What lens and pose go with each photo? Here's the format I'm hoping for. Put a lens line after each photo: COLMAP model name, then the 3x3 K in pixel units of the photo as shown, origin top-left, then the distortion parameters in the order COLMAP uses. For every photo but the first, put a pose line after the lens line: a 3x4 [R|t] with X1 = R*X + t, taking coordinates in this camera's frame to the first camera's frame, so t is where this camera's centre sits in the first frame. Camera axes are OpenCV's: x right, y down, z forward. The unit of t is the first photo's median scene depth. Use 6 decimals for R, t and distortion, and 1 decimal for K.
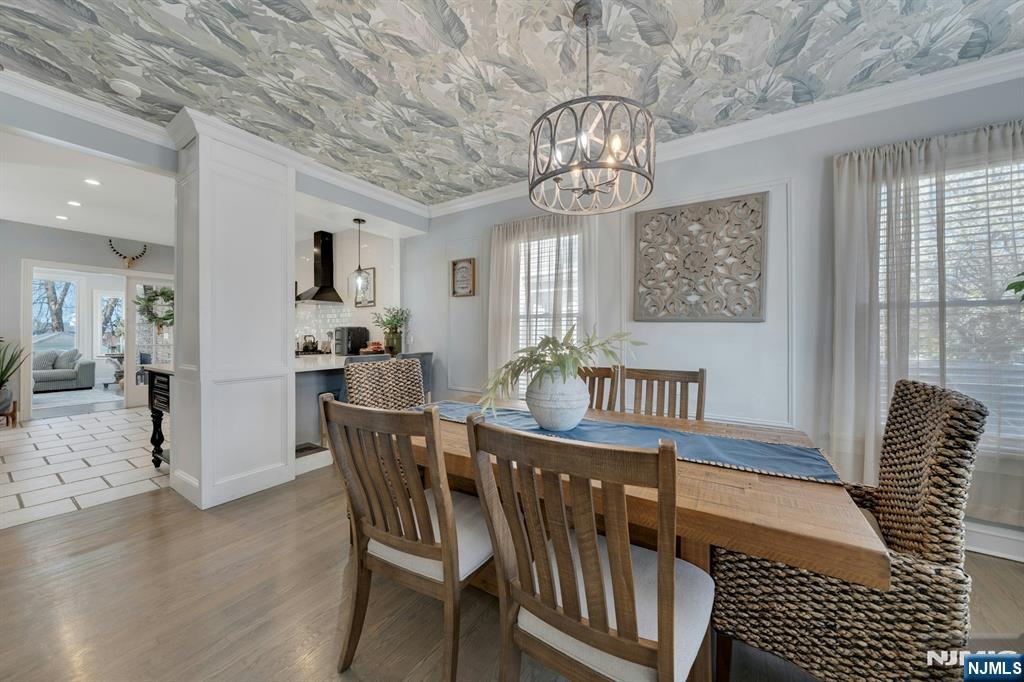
lens RADIAL K [[381.3, 0, 512.0], [0, 381.3, 341.0], [0, 0, 1]] dist [-0.000081, -0.000063]
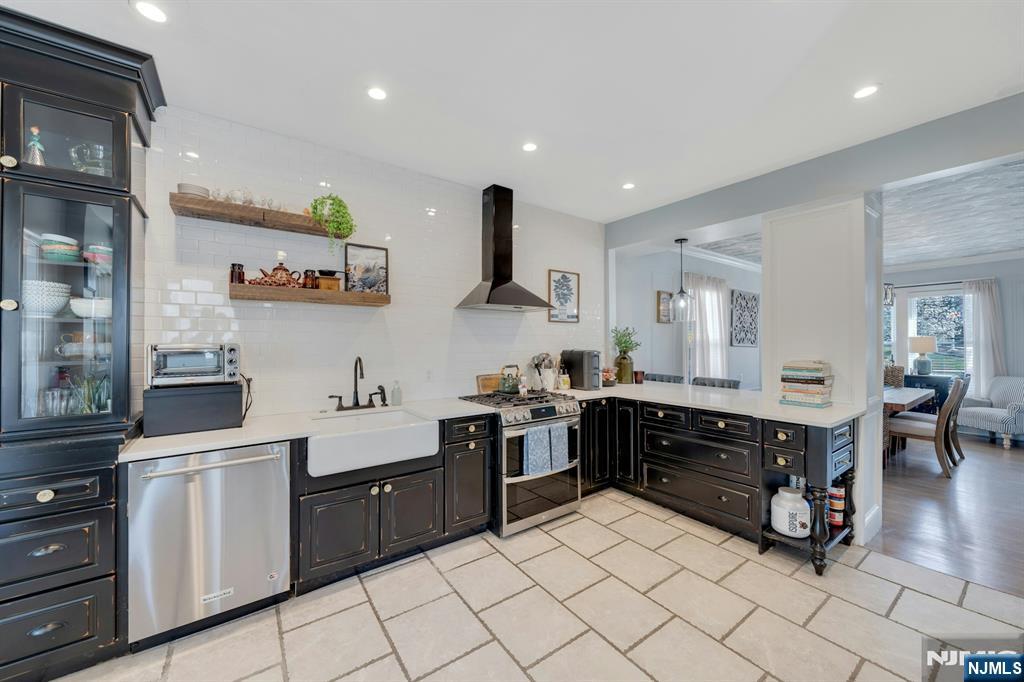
lens RADIAL K [[381.3, 0, 512.0], [0, 381.3, 341.0], [0, 0, 1]] dist [-0.000081, -0.000063]
pose [[0.370544, -0.001893, 0.928813, -1.165151], [0.003483, 0.999994, 0.000648, -0.056983], [-0.928808, 0.002995, 0.370549, 0.858378]]
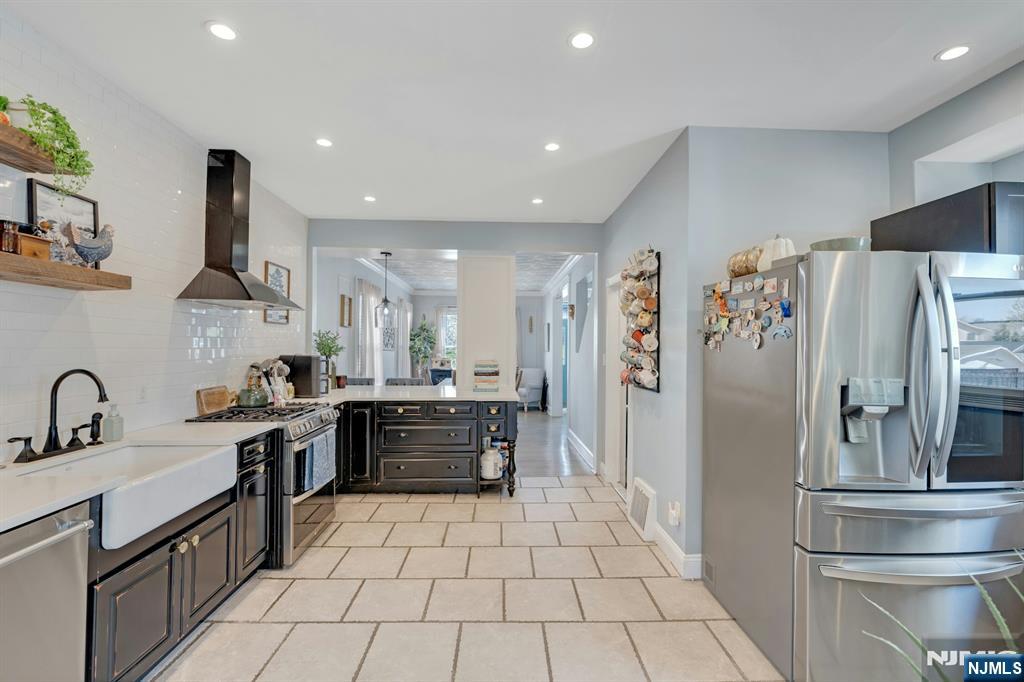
lens RADIAL K [[433.6, 0, 512.0], [0, 433.6, 341.0], [0, 0, 1]] dist [-0.003446, -0.000345]
pose [[-0.561201, 0.004209, 0.827669, -1.273342], [-0.005239, 0.999949, -0.008637, -0.058703], [-0.827663, -0.009183, -0.561151, 1.132819]]
